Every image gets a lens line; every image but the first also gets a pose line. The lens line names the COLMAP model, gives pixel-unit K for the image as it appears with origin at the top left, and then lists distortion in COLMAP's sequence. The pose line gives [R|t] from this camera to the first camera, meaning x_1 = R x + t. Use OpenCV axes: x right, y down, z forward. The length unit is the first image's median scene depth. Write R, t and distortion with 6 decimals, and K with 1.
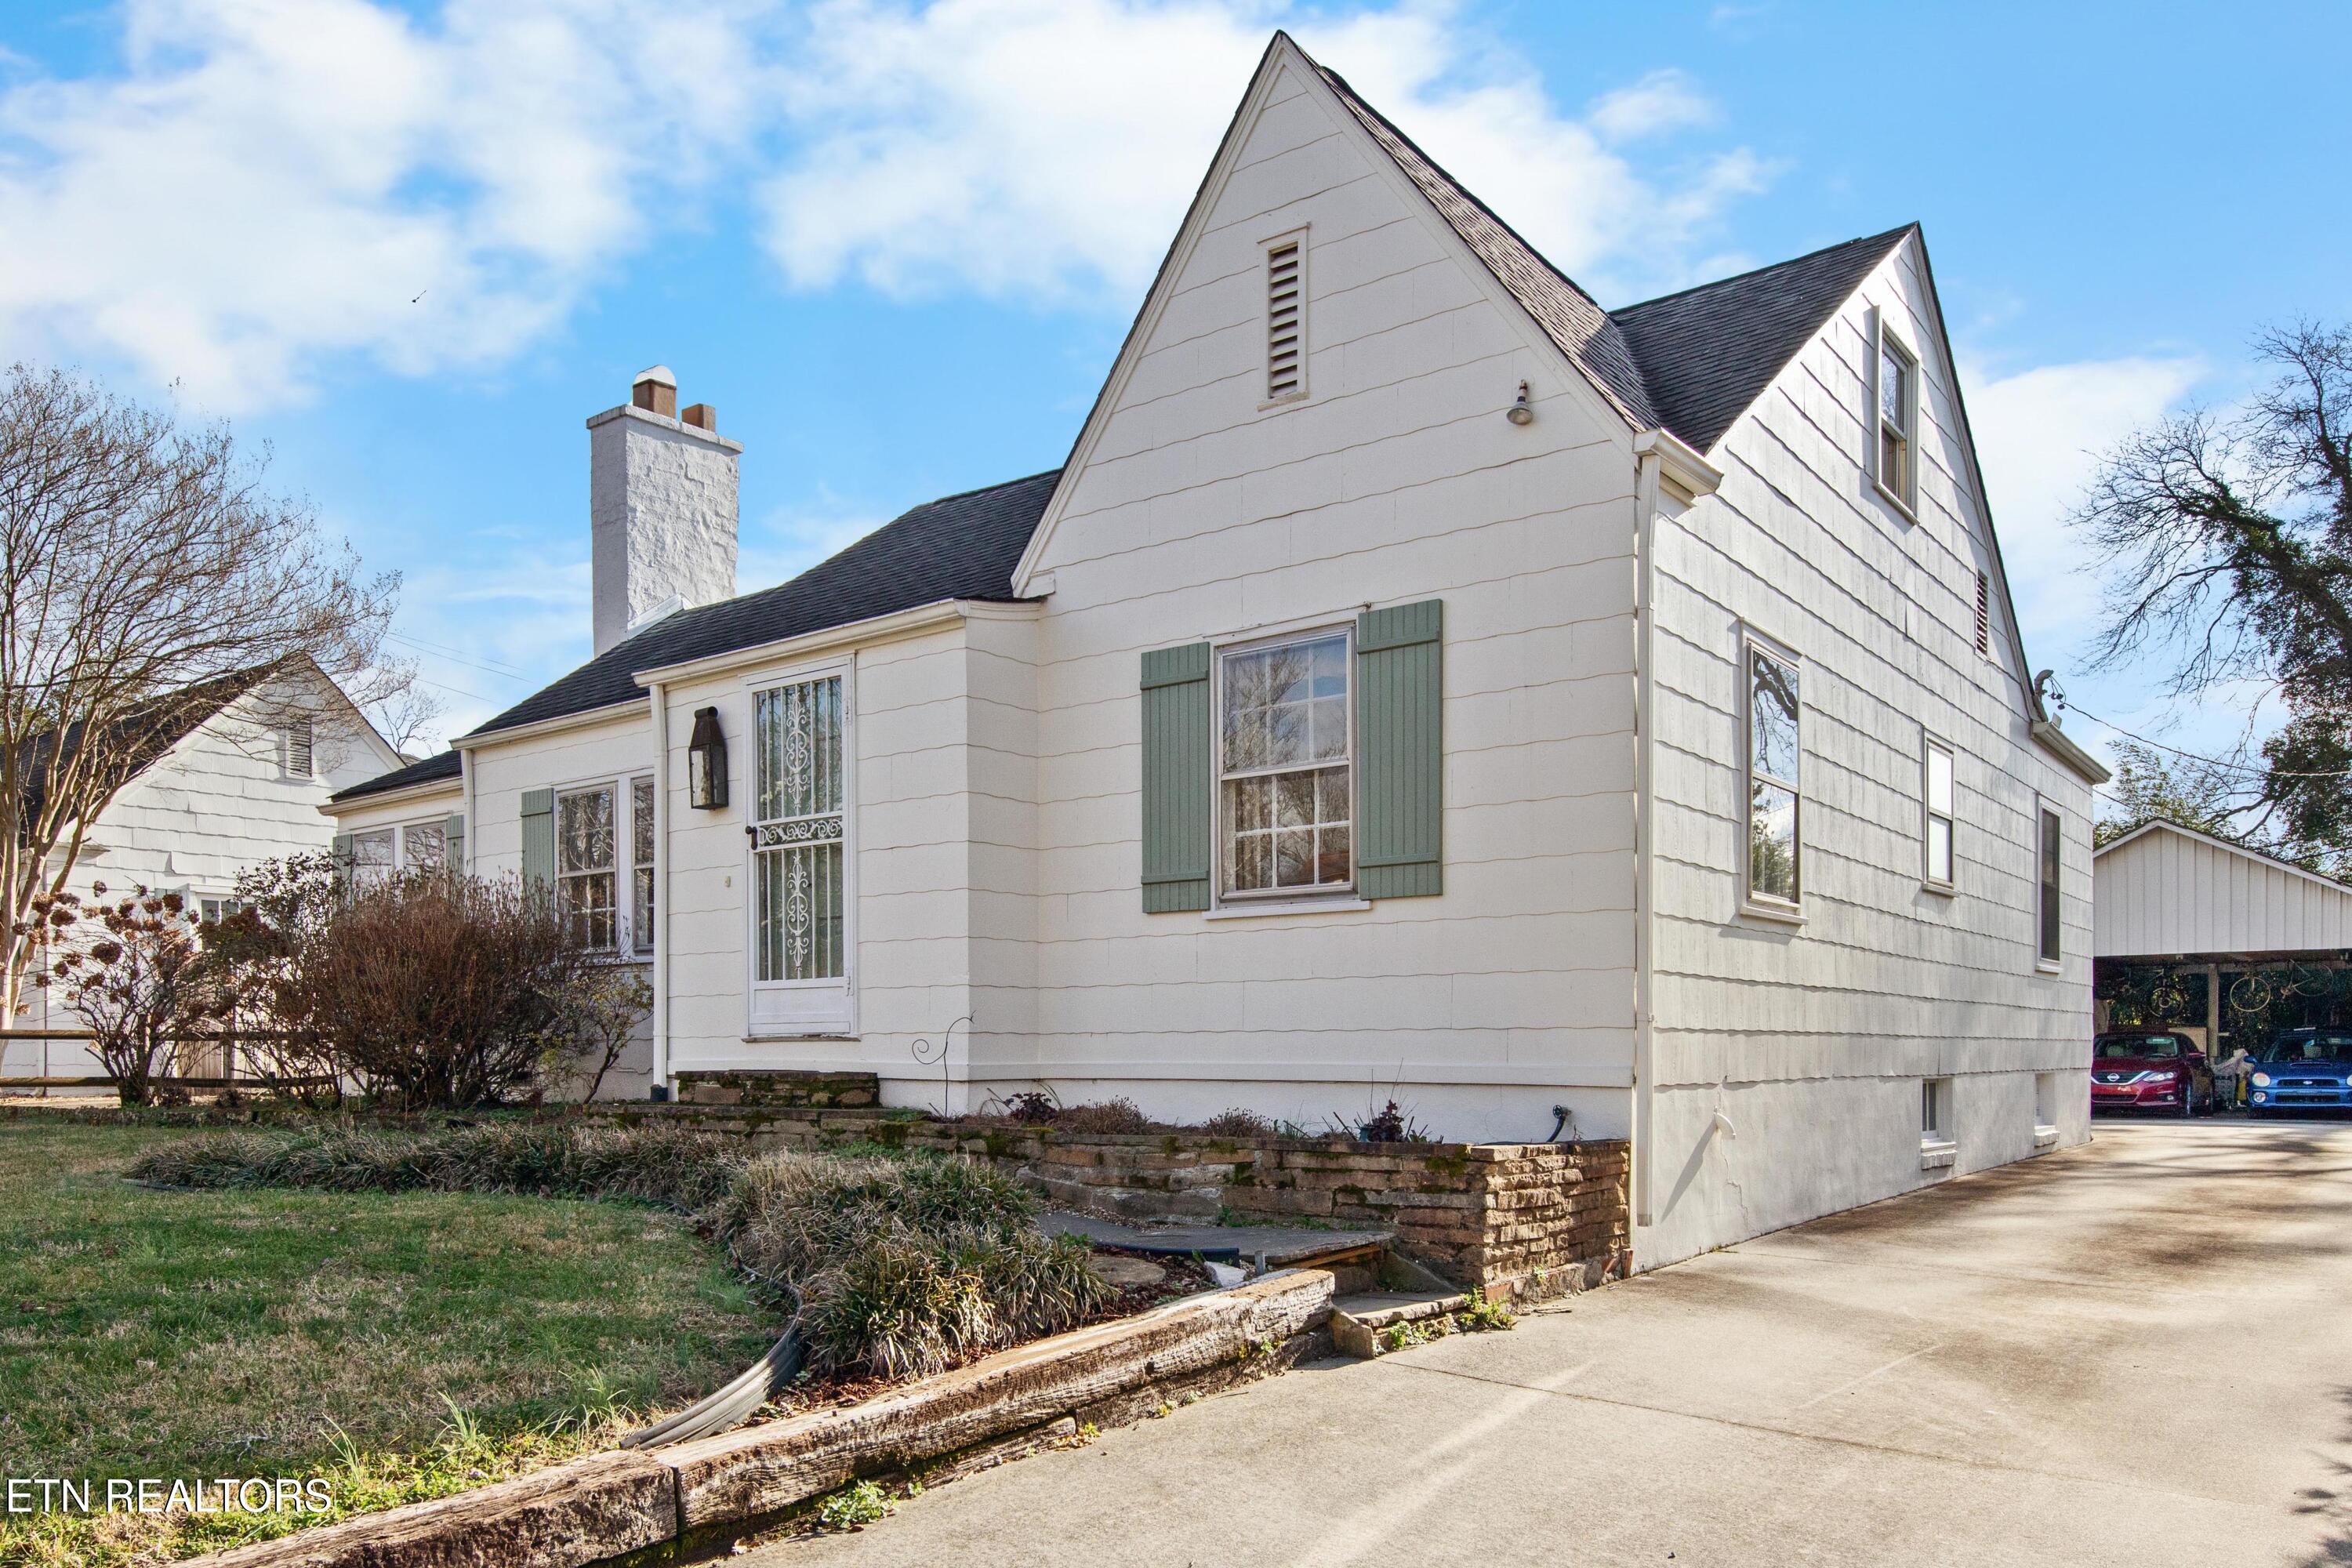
lens RADIAL K [[1742.2, 0, 1107.9], [0, 1742.2, 1066.5], [0, 0, 1]] dist [0.042083, -0.043061]
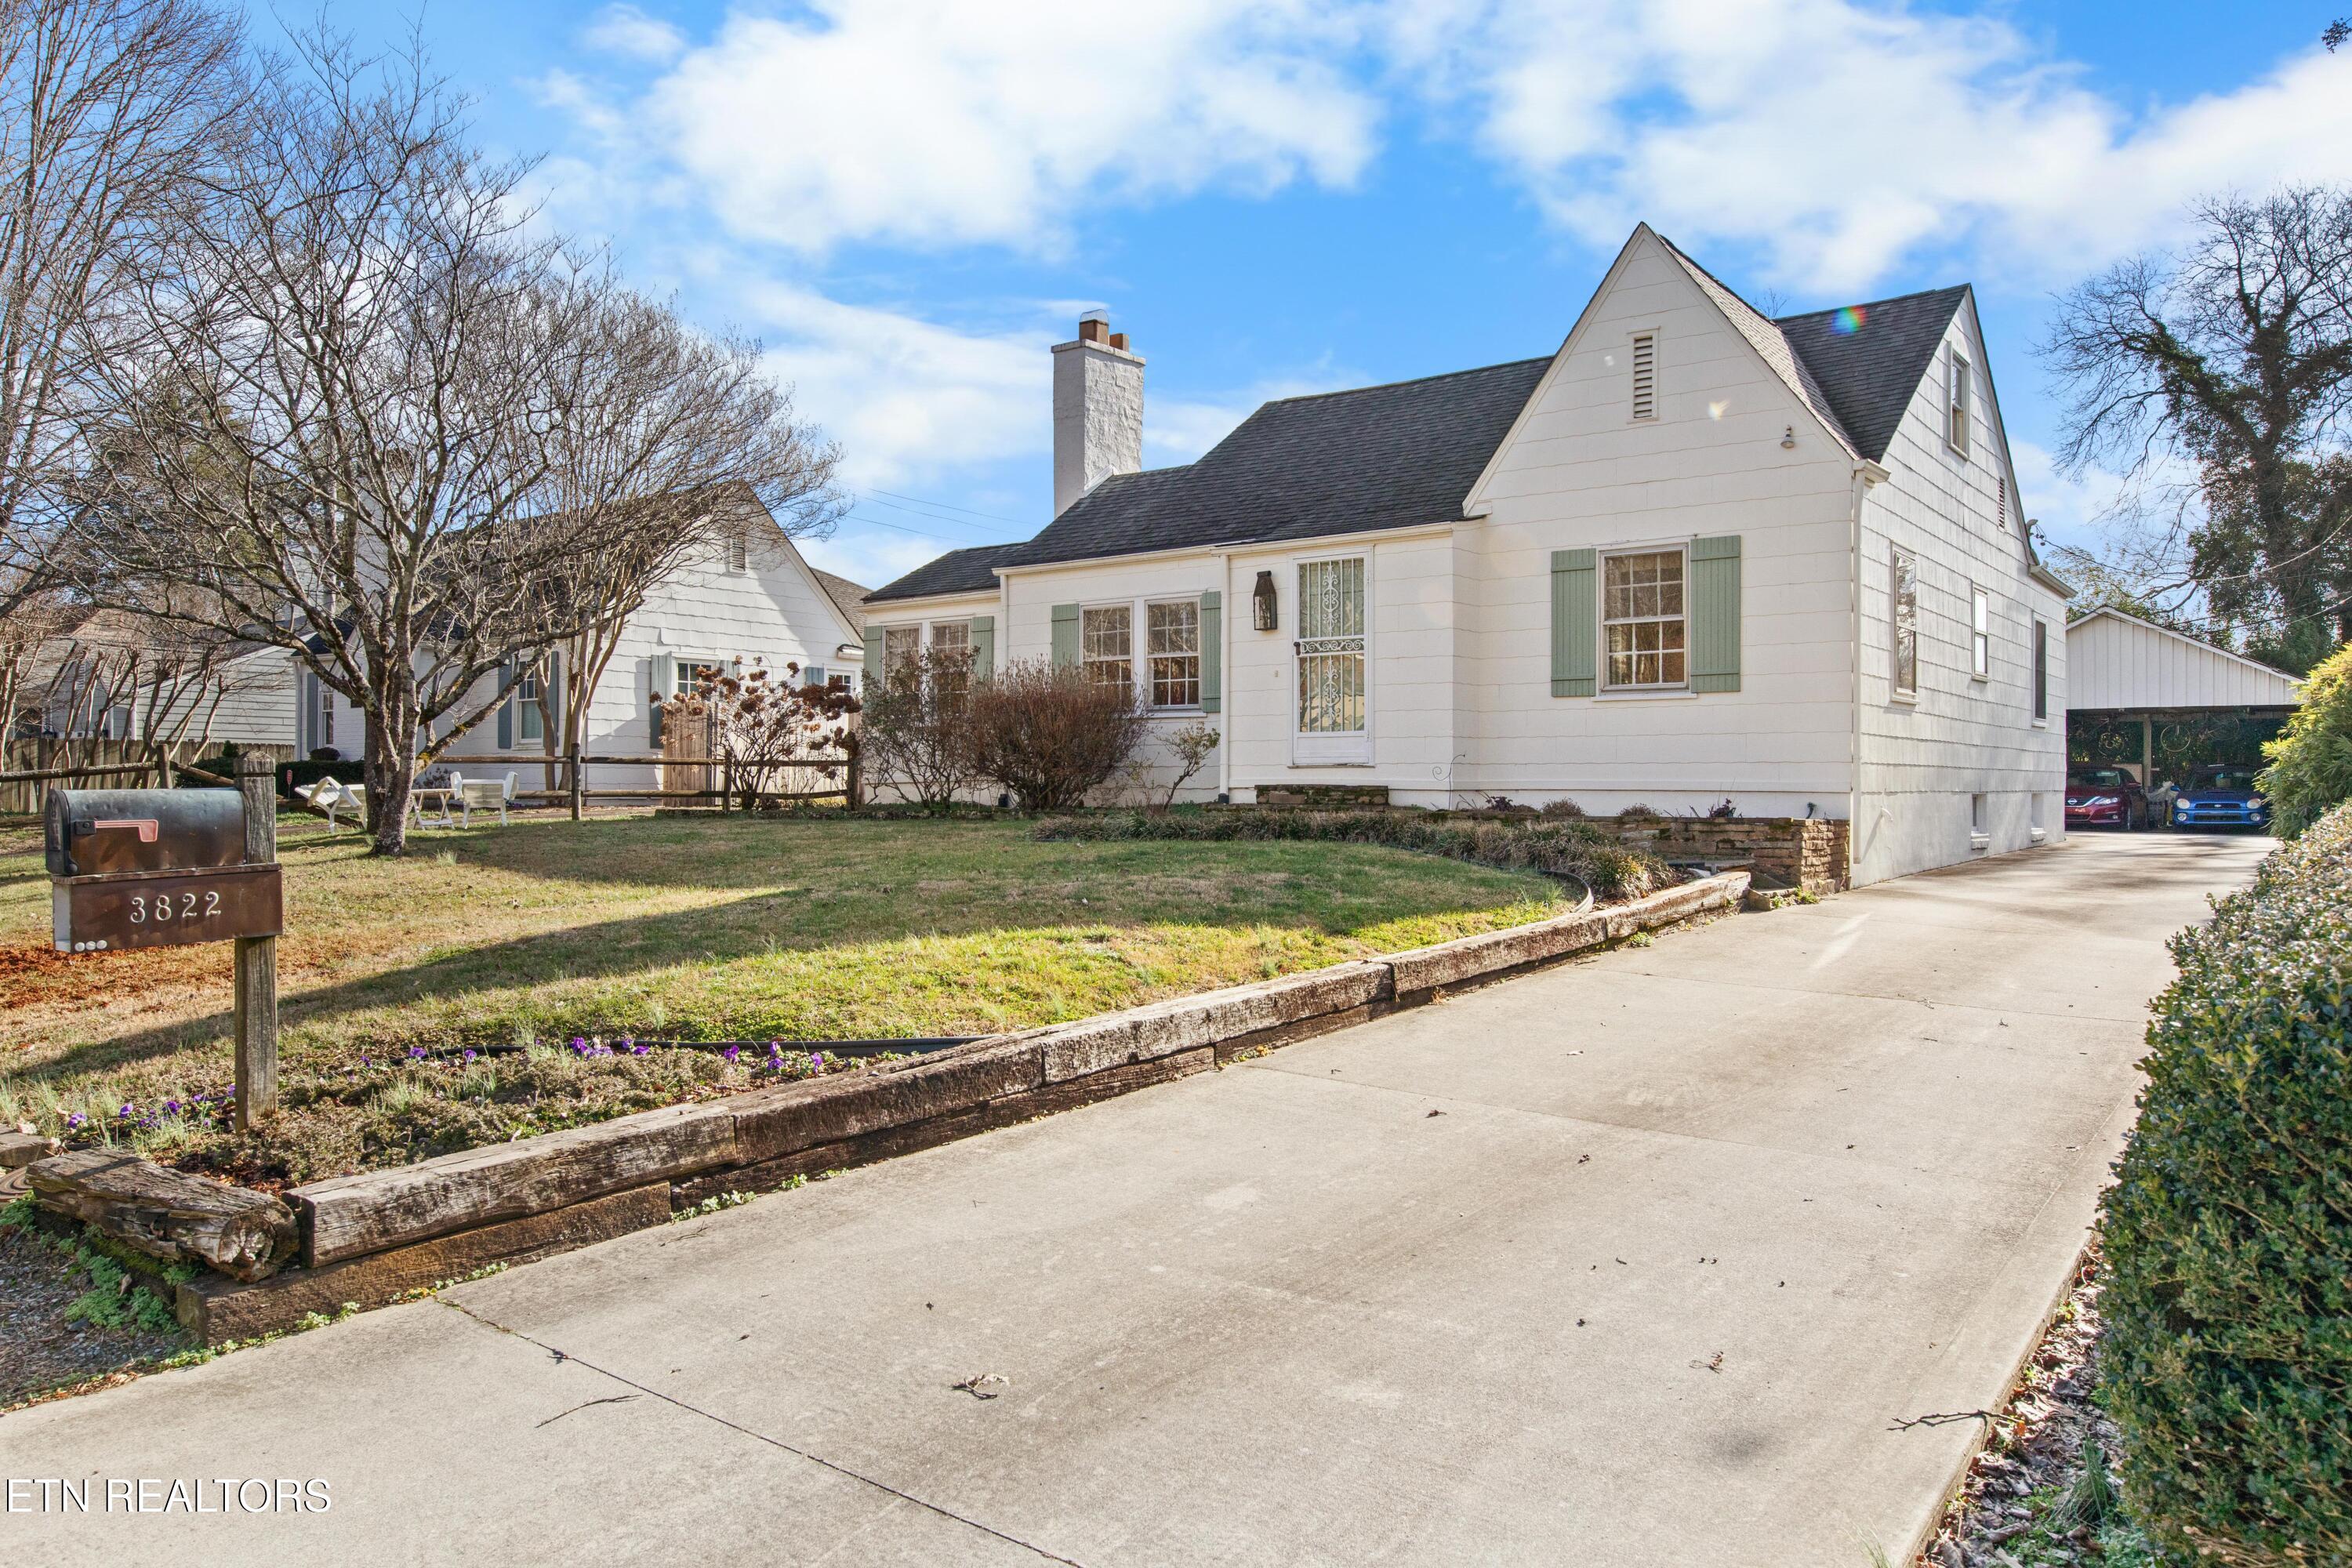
lens RADIAL K [[1575.8, 0, 1172.6], [0, 1575.8, 795.0], [0, 0, 1]] dist [-0.006383, 0.013183]
pose [[0.999973, 0.004668, 0.005722, -0.296731], [-0.004670, 0.999989, 0.000396, 0.010582], [-0.005720, -0.000423, 0.999984, -0.479320]]
